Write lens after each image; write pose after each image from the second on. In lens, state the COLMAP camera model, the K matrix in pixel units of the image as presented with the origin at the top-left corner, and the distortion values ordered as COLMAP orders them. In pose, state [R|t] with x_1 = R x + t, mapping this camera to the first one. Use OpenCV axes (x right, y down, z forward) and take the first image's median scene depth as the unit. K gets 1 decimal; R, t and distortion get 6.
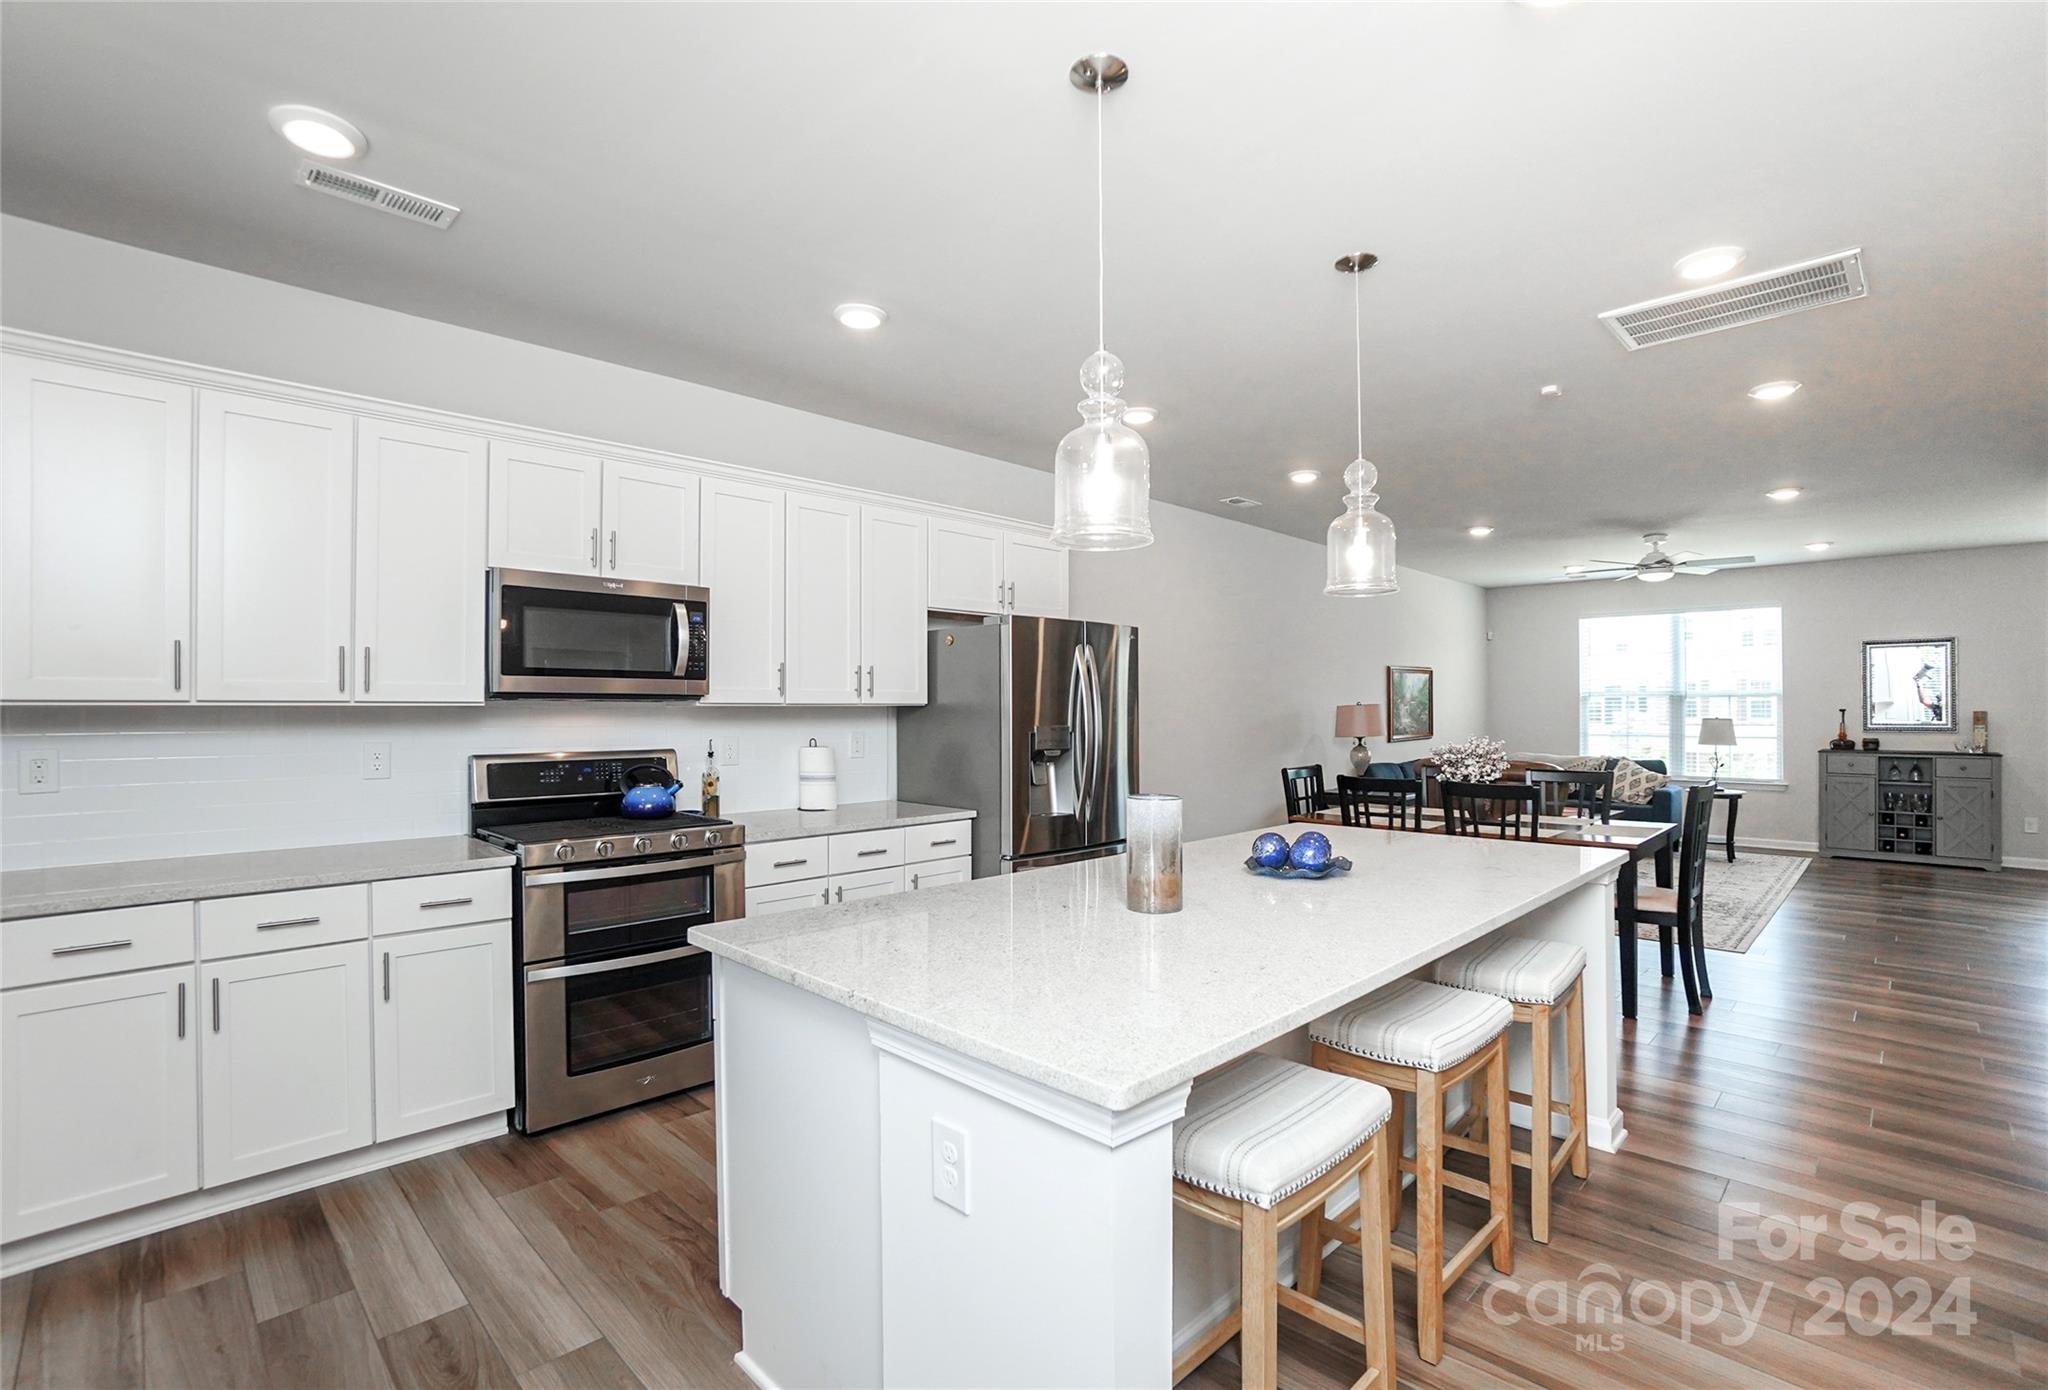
lens RADIAL K [[922.7, 0, 1041.0], [0, 922.7, 702.0], [0, 0, 1]] dist [-0.050101, 0.021341]
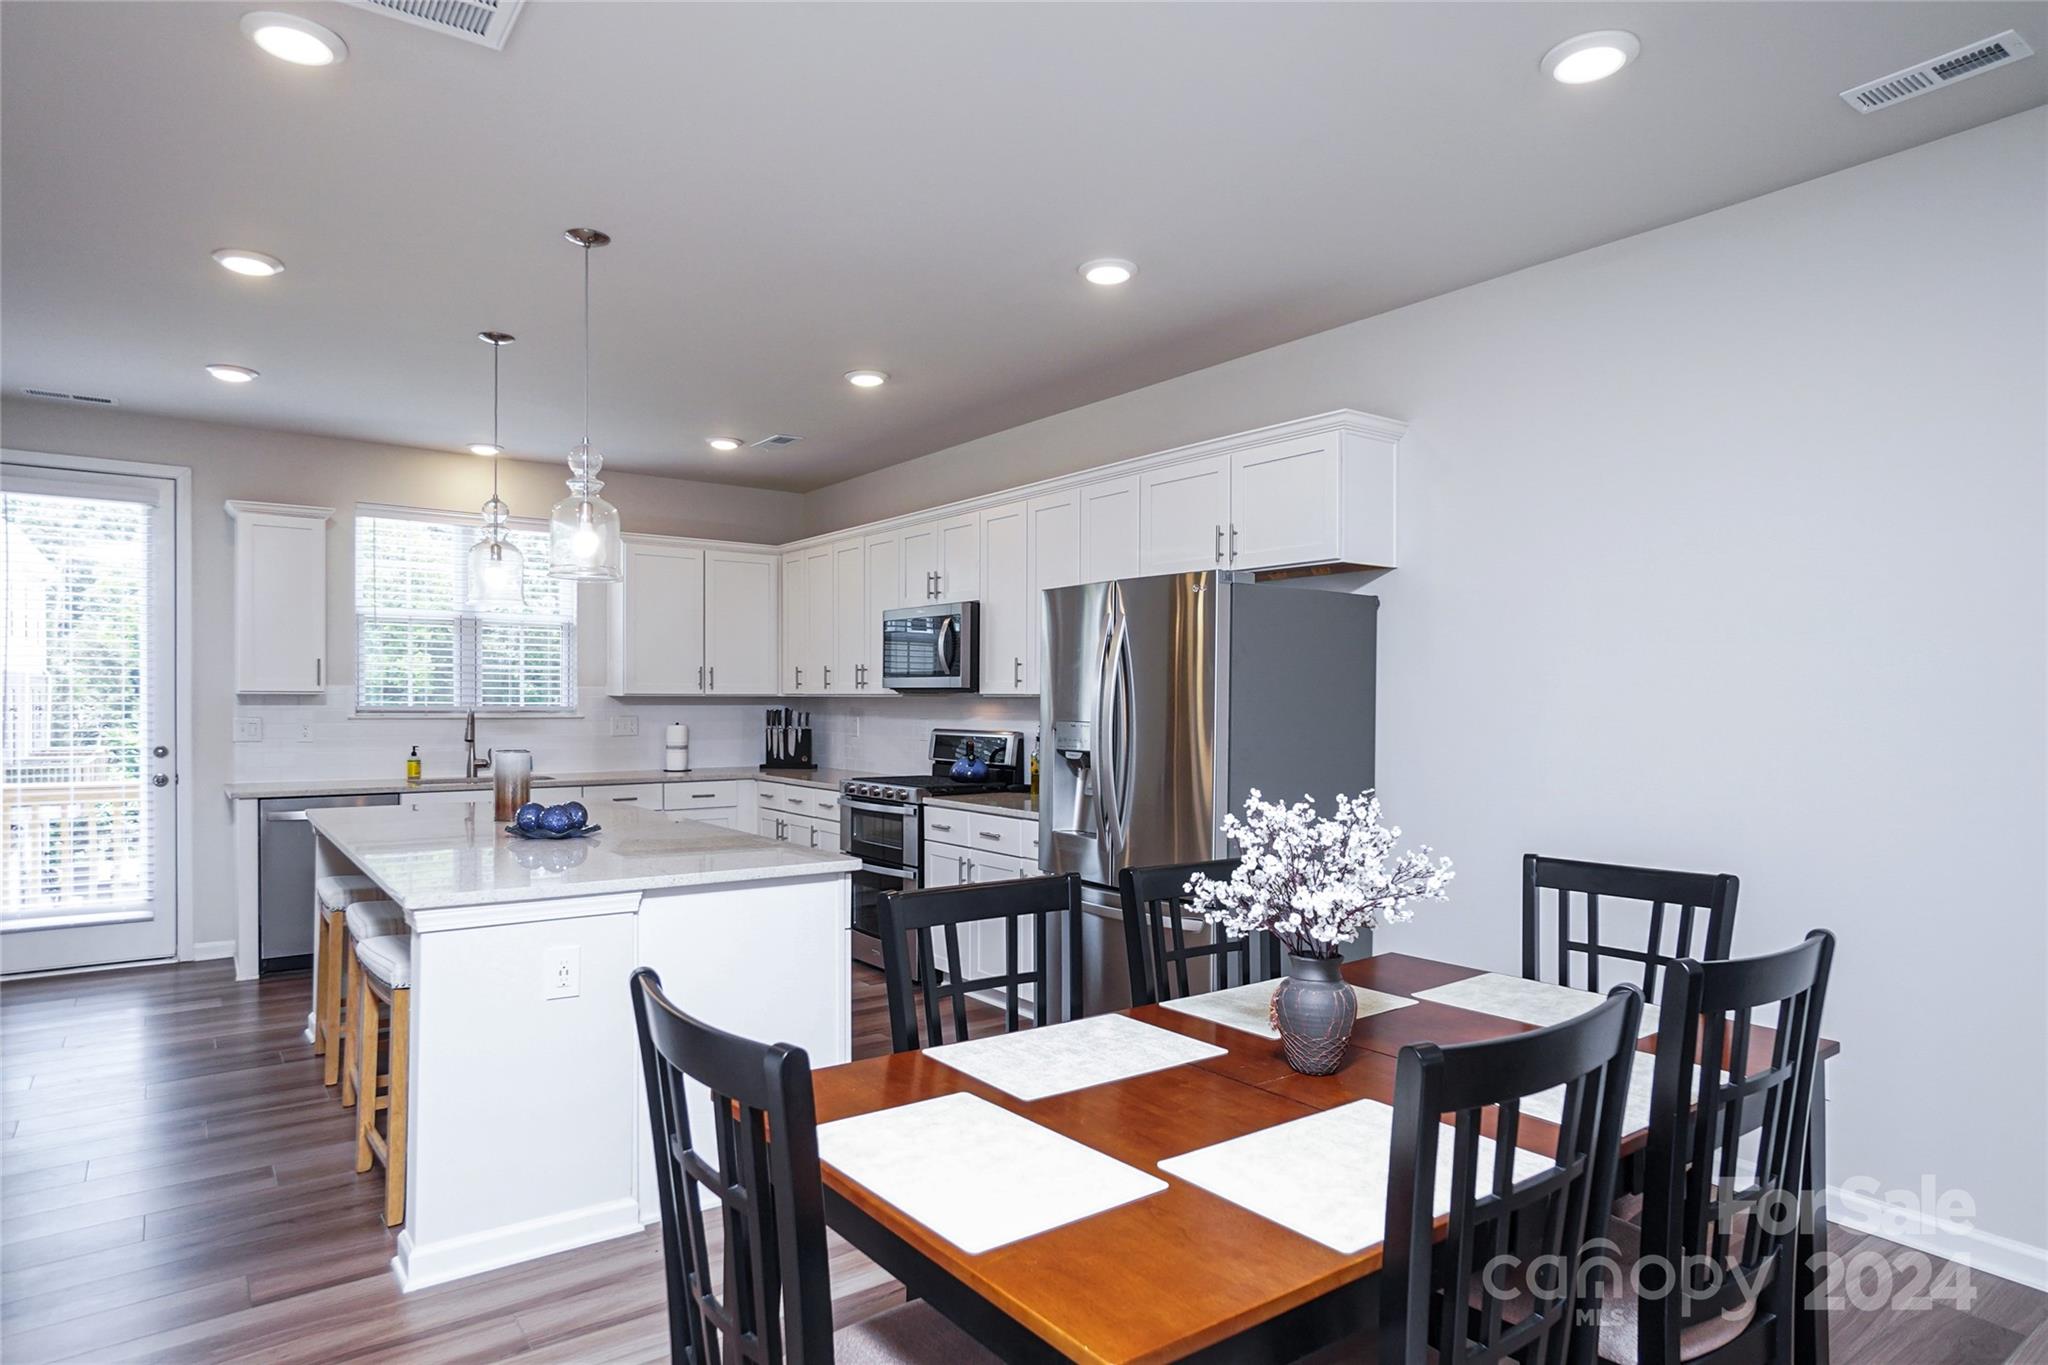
lens RADIAL K [[1166.2, 0, 998.4], [0, 1166.2, 709.4], [0, 0, 1]] dist [-0.000536, 0.000201]
pose [[-0.174945, 0.005229, -0.984564, 1.287543], [0.001422, 0.999986, 0.005058, 0.014541], [0.984577, -0.000515, -0.174950, 1.421630]]
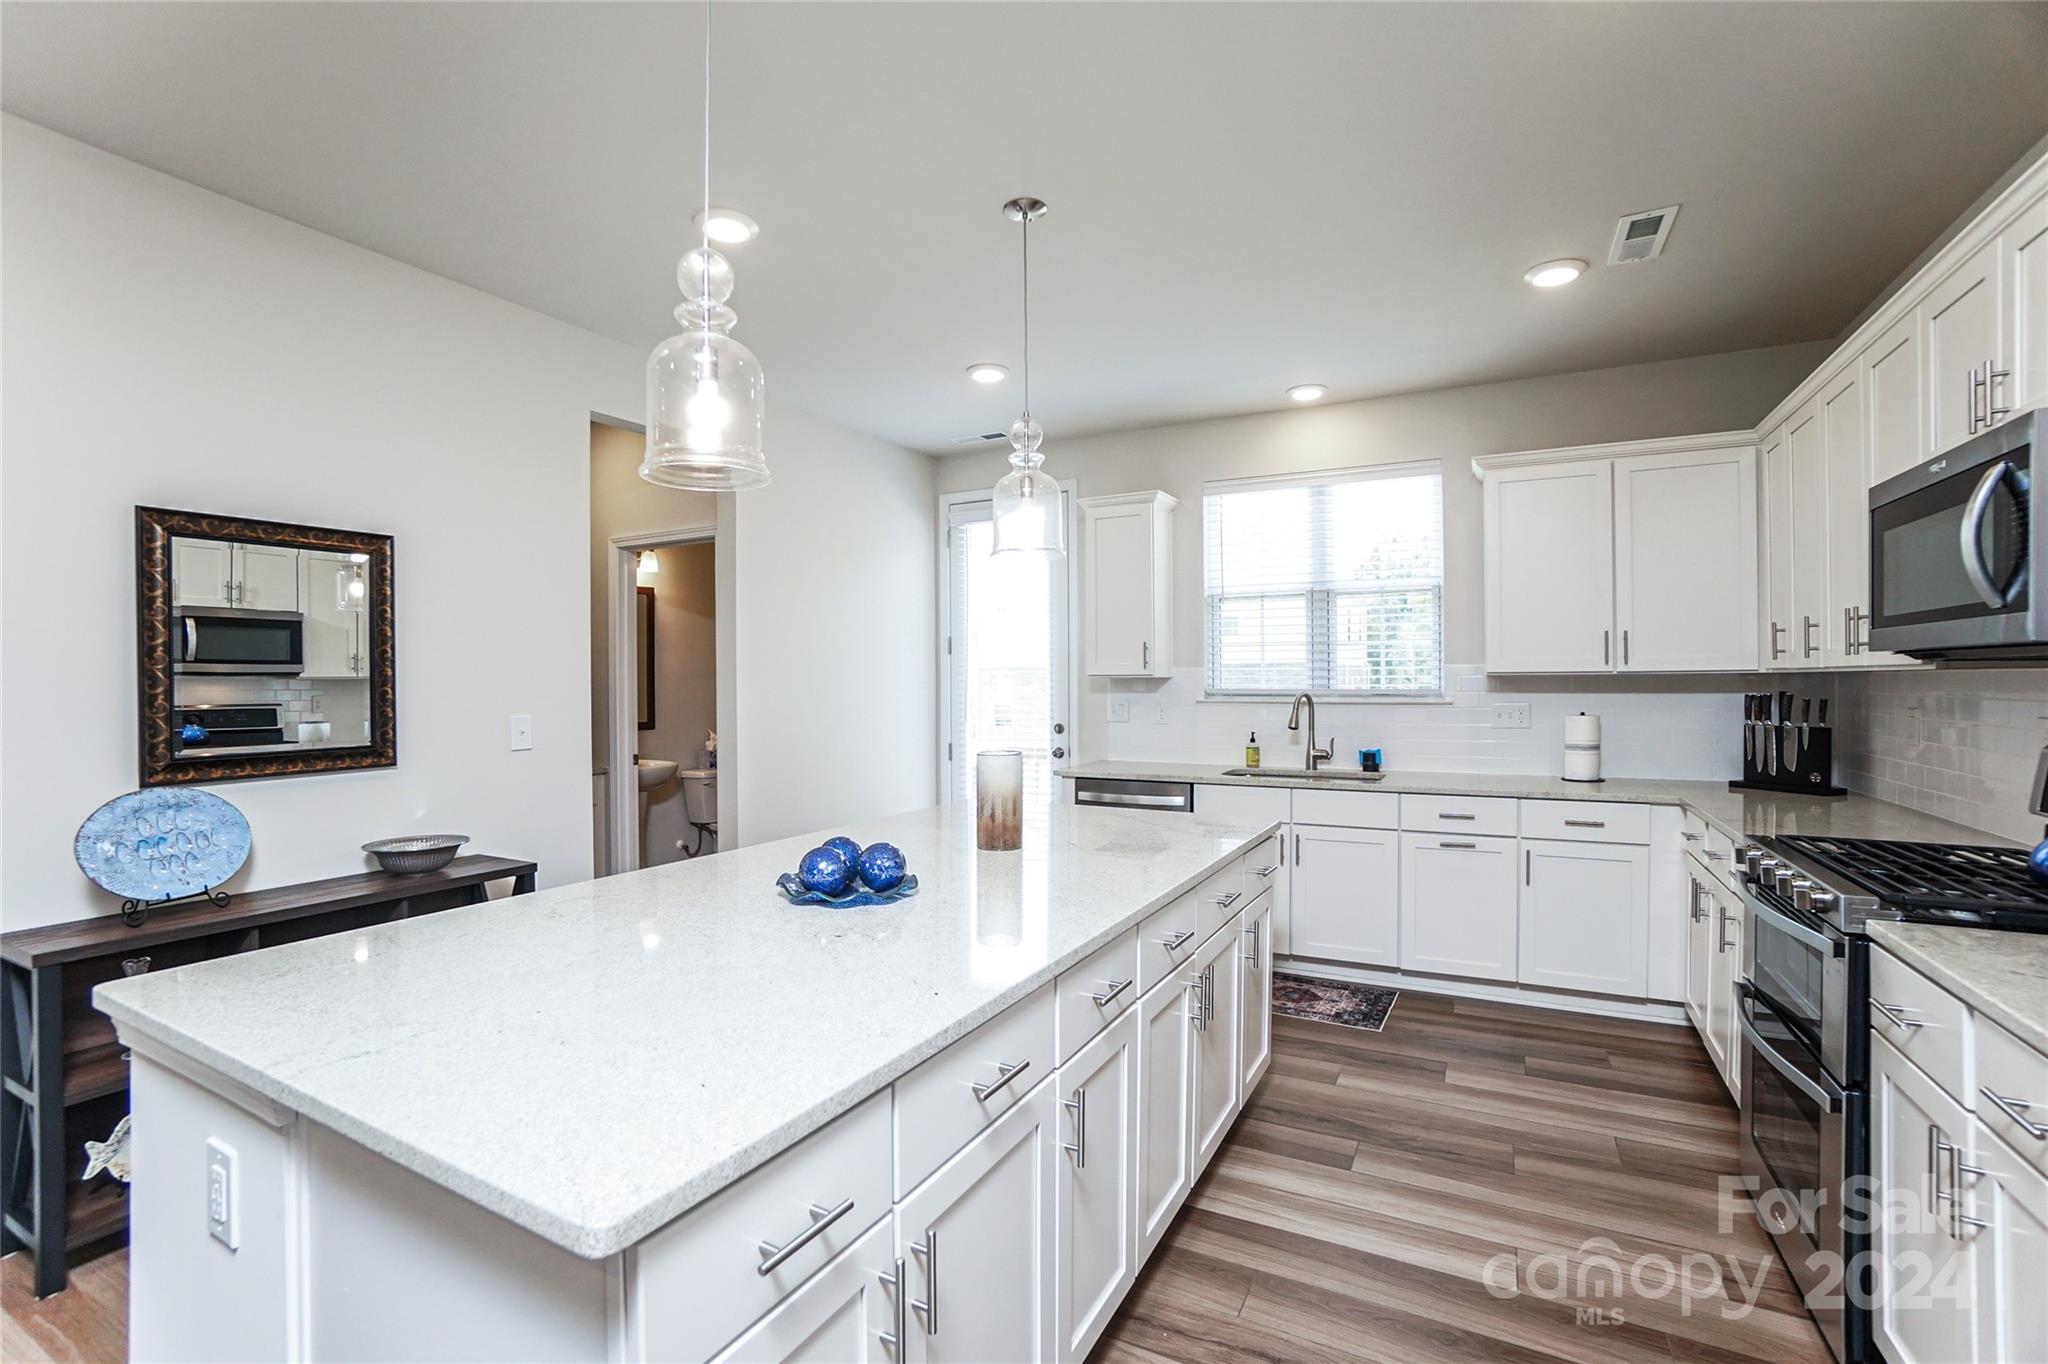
lens RADIAL K [[917.3, 0, 1007.4], [0, 917.3, 686.8], [0, 0, 1]] dist [-0.062643, 0.022730]
pose [[-0.961469, 0.005070, -0.274866, 0.303683], [0.005220, 0.999986, 0.000189, 0.012161], [0.274863, -0.001253, -0.961483, 1.376969]]
